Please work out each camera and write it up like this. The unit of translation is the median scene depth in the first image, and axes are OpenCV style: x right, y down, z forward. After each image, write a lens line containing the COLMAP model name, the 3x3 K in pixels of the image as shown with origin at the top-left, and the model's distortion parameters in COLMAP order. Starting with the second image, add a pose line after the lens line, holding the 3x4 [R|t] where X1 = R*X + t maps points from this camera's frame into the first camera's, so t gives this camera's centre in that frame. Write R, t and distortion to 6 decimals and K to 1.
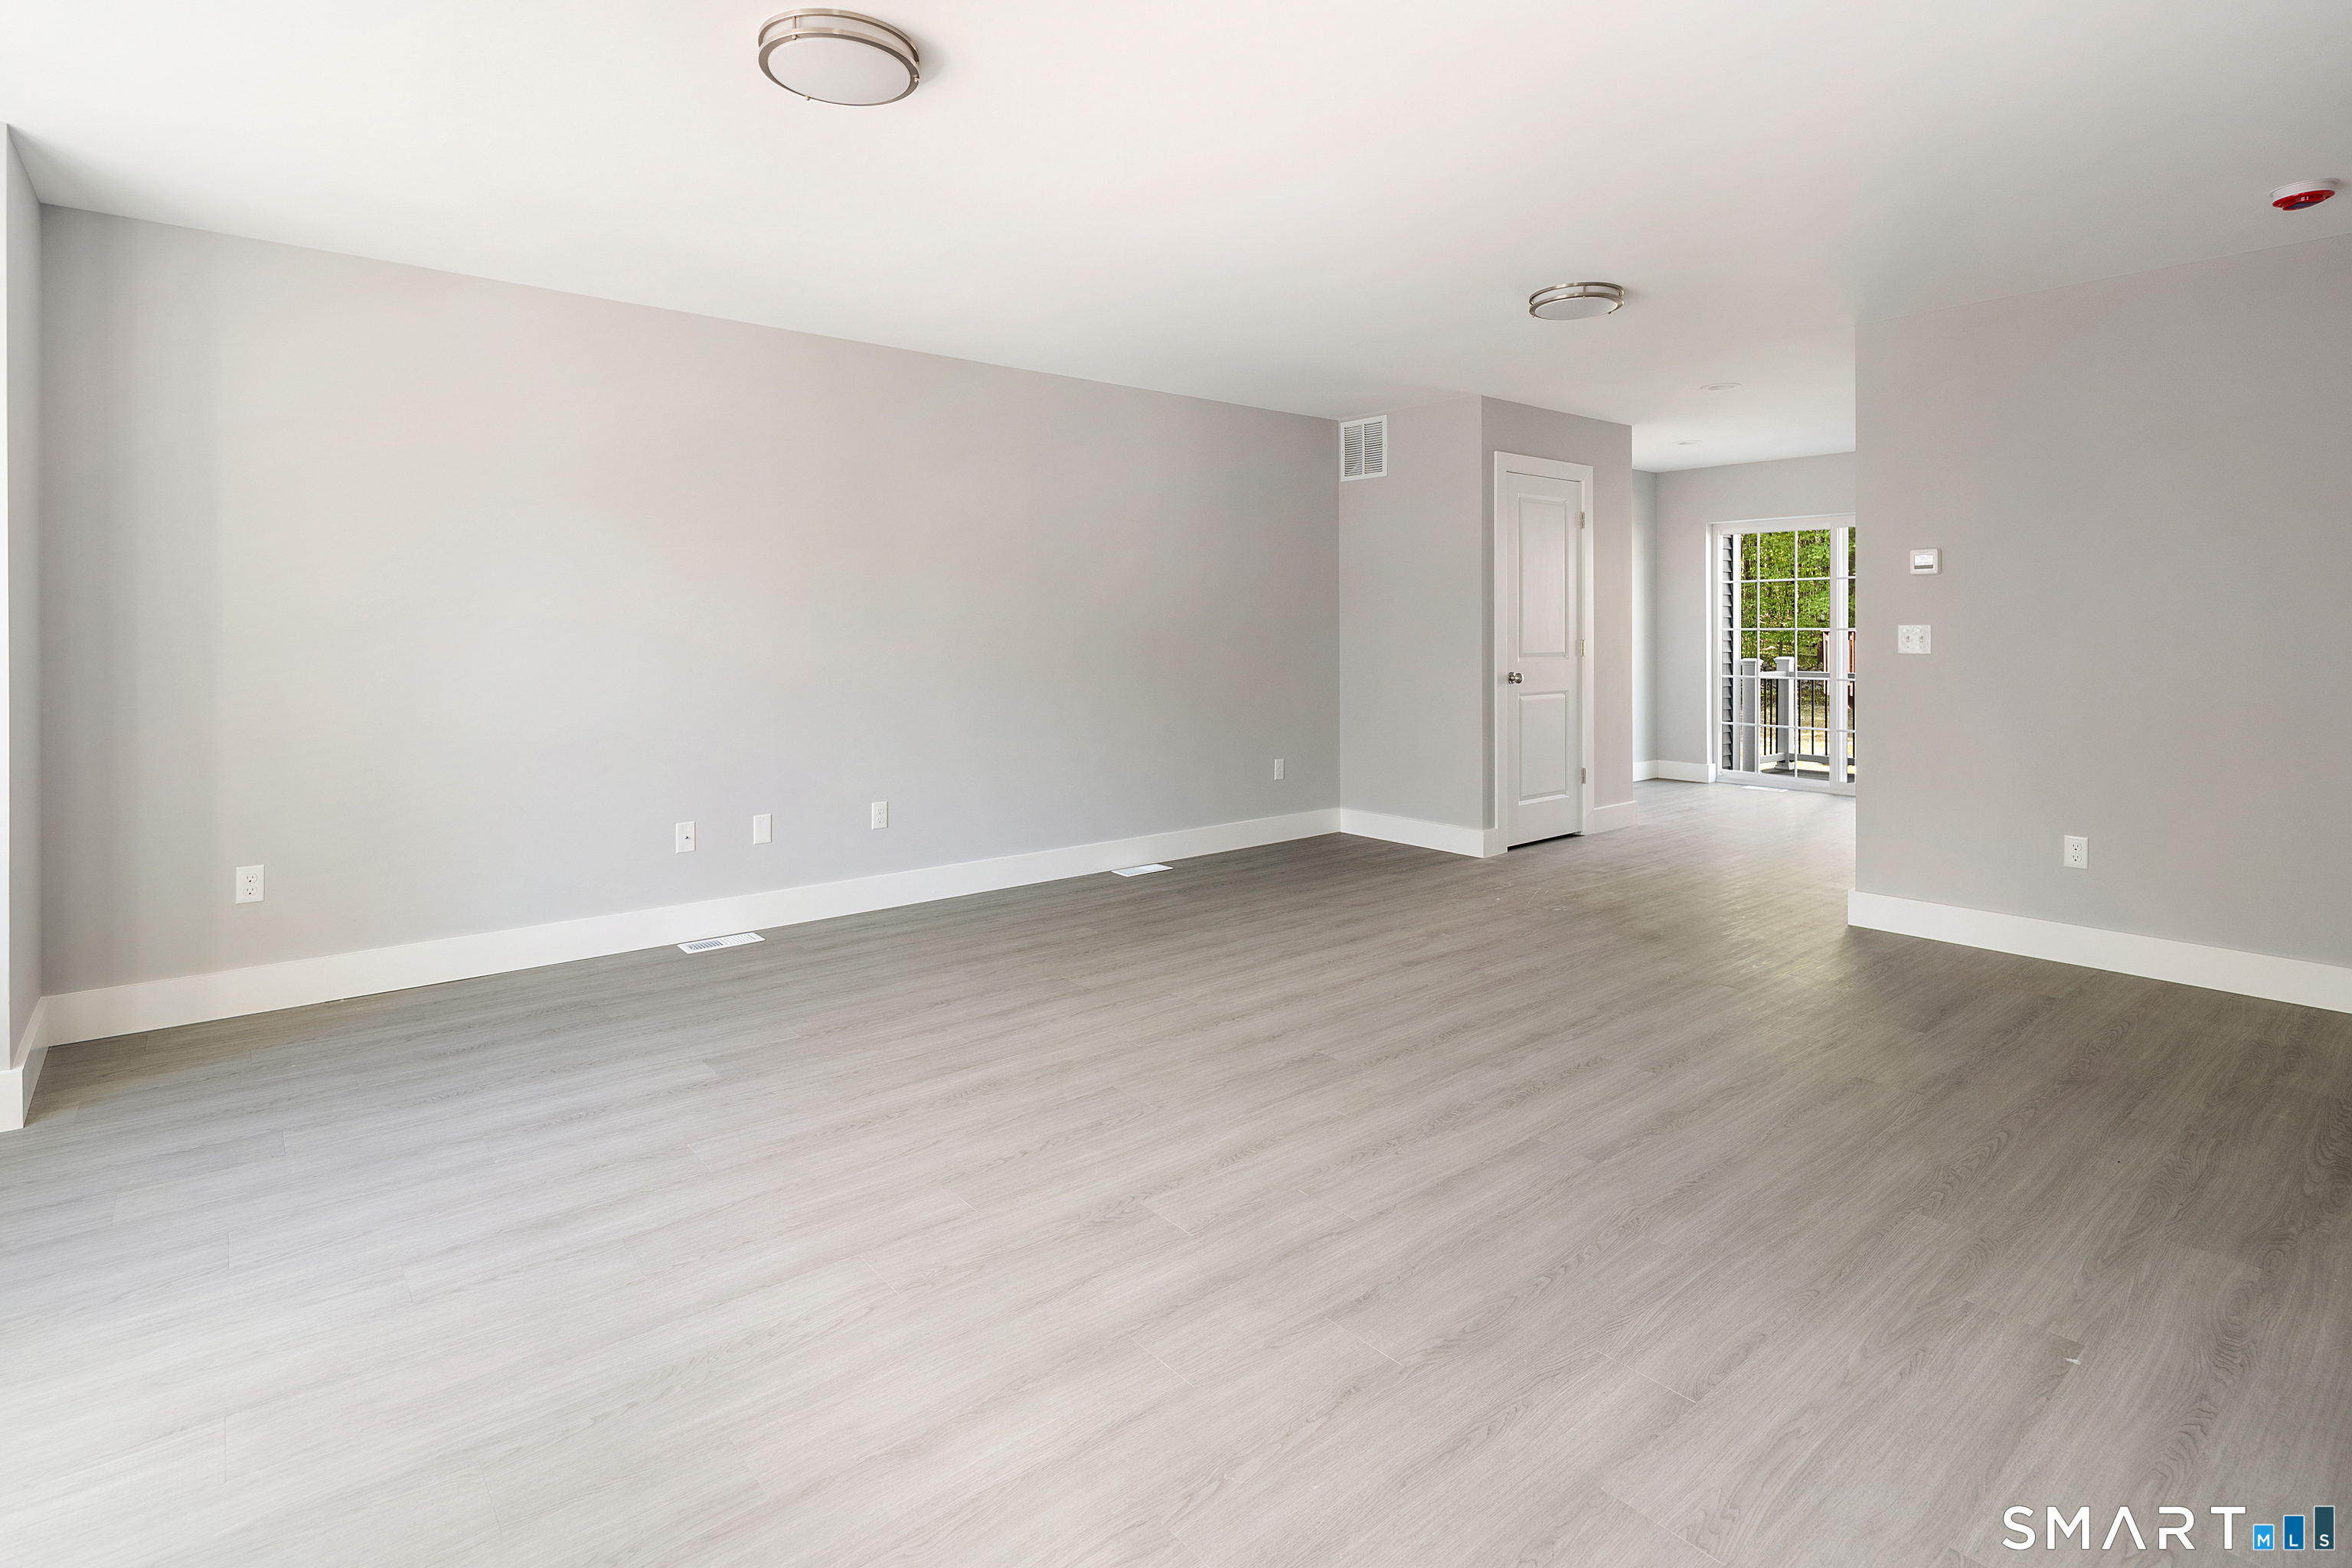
lens RADIAL K [[1161.8, 0, 1176.5], [0, 1161.8, 710.2], [0, 0, 1]] dist [0.000080, 0.000523]
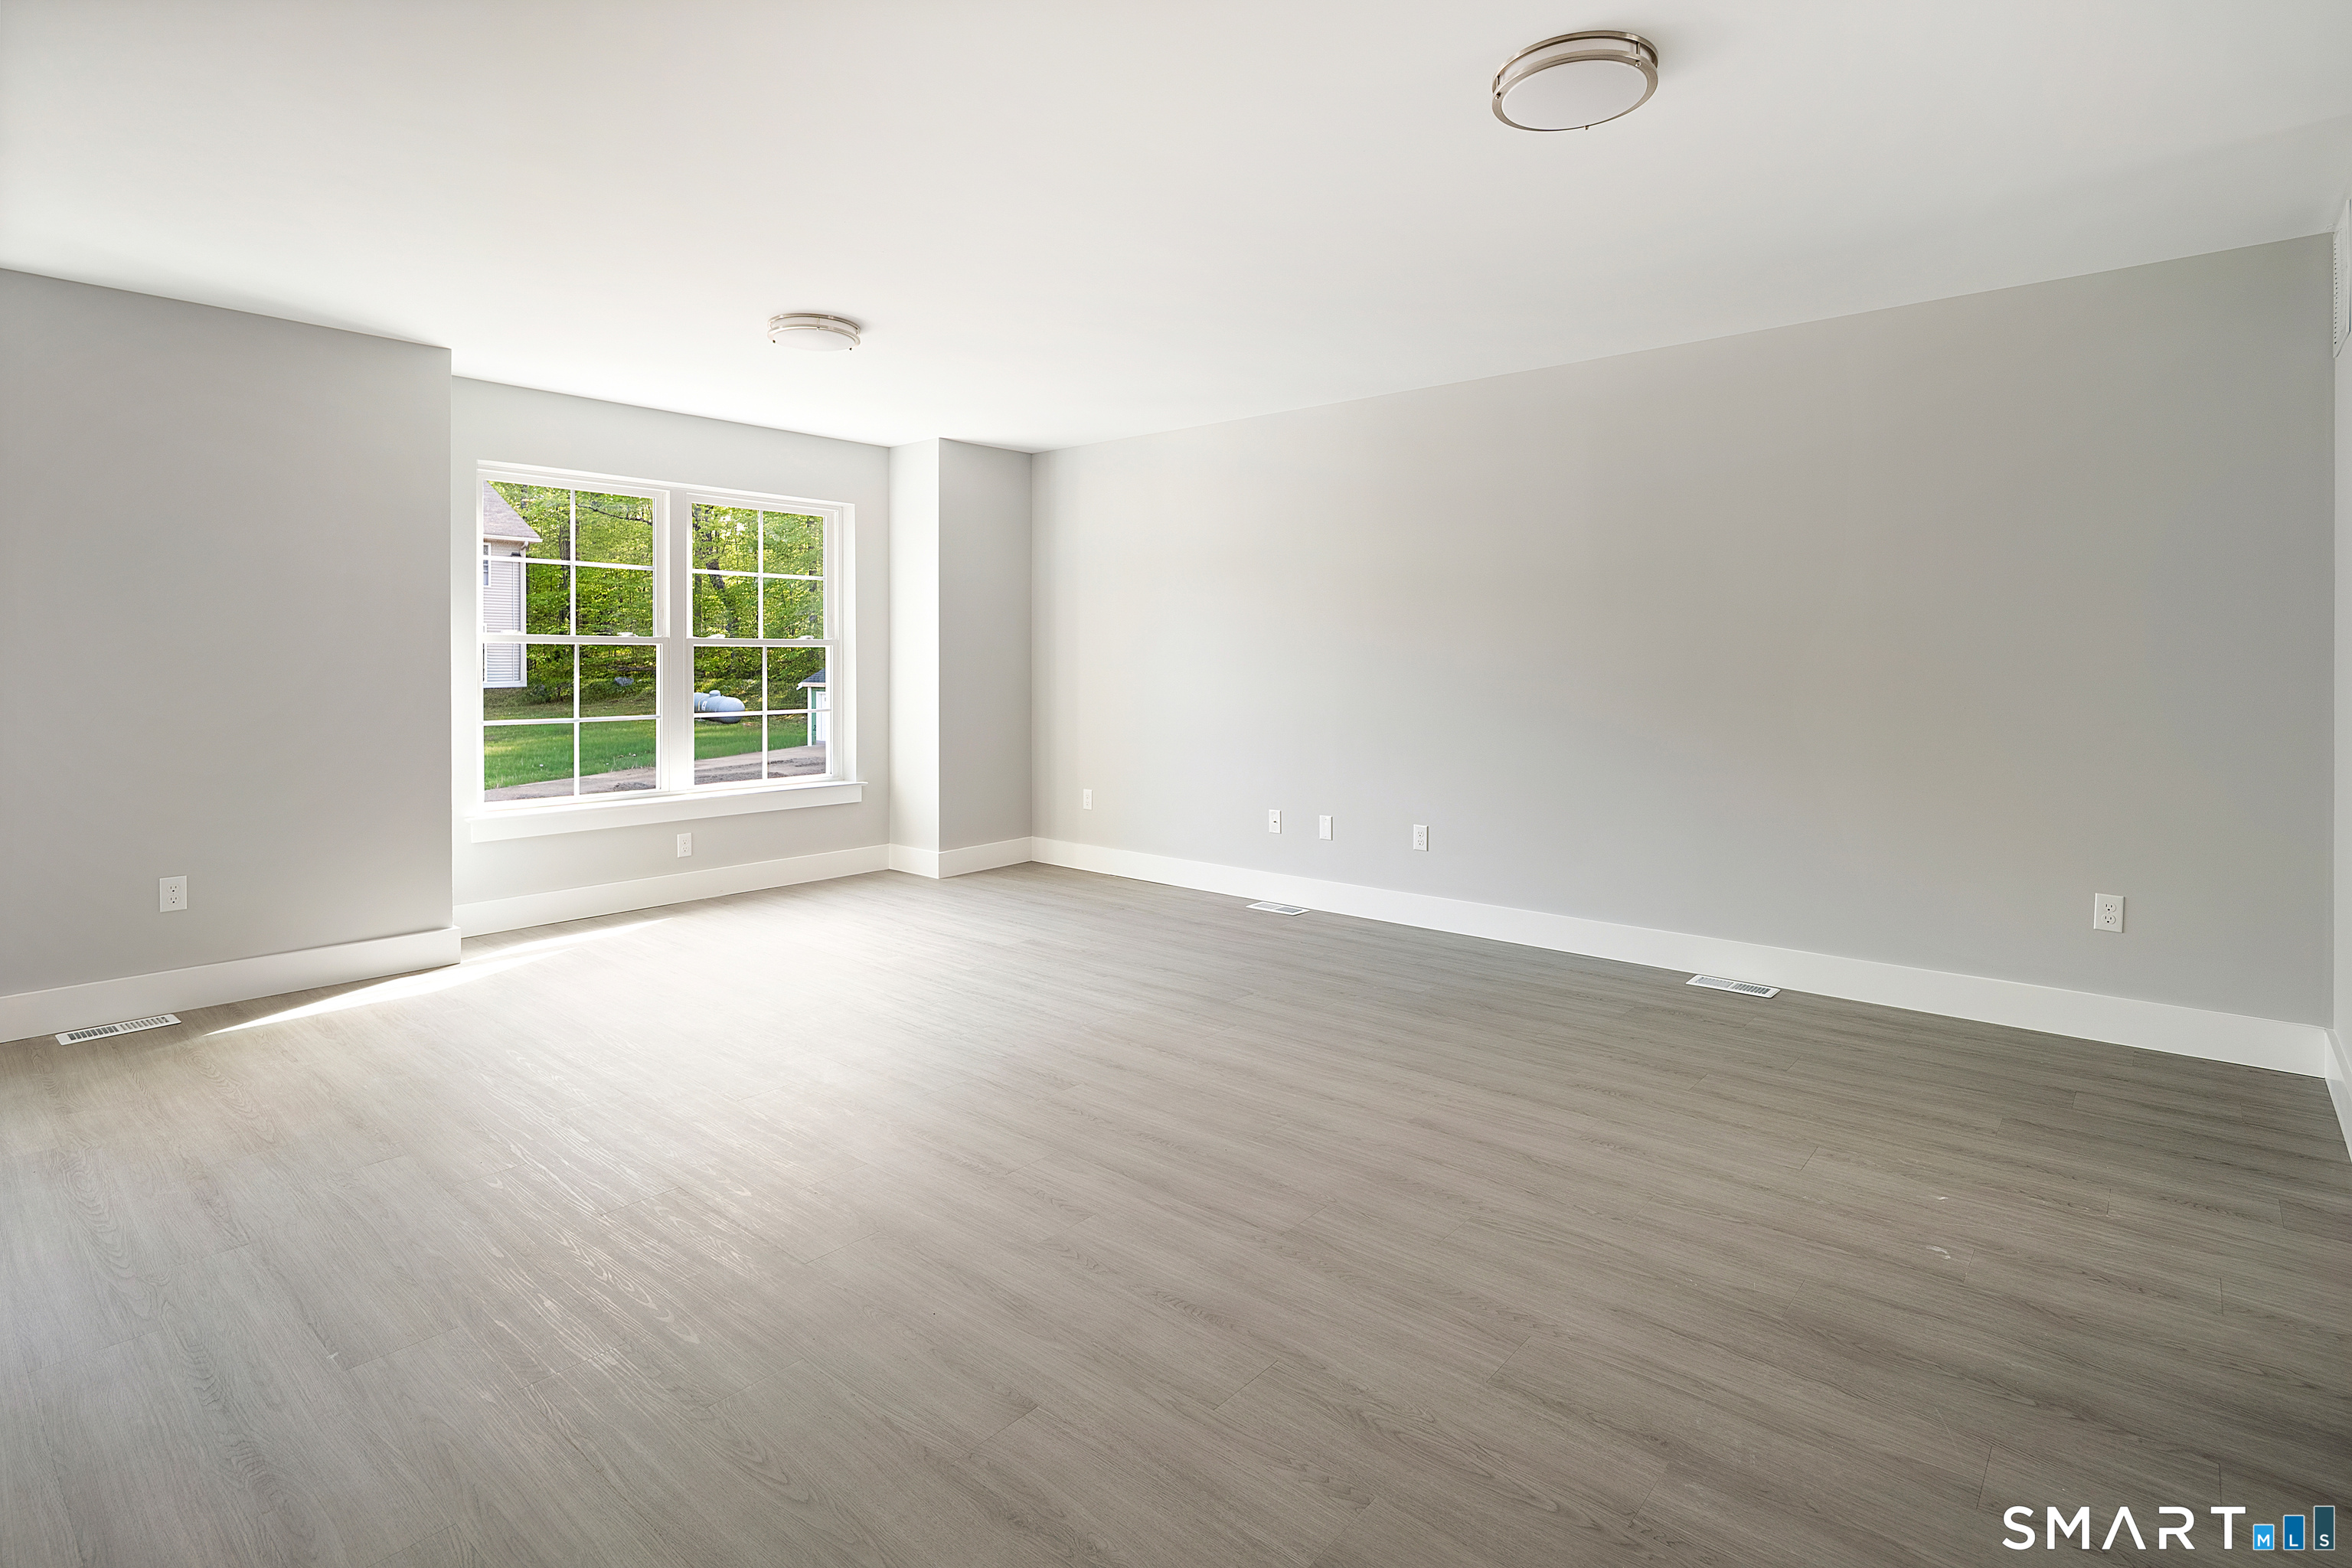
lens RADIAL K [[1176.8, 0, 1196.8], [0, 1176.8, 664.3], [0, 0, 1]] dist [-0.000788, -0.000188]
pose [[0.168612, 0.005340, -0.985668, 1.424255], [-0.074284, 0.997210, -0.007305, -0.082476], [0.982879, 0.074451, 0.168538, 1.127928]]
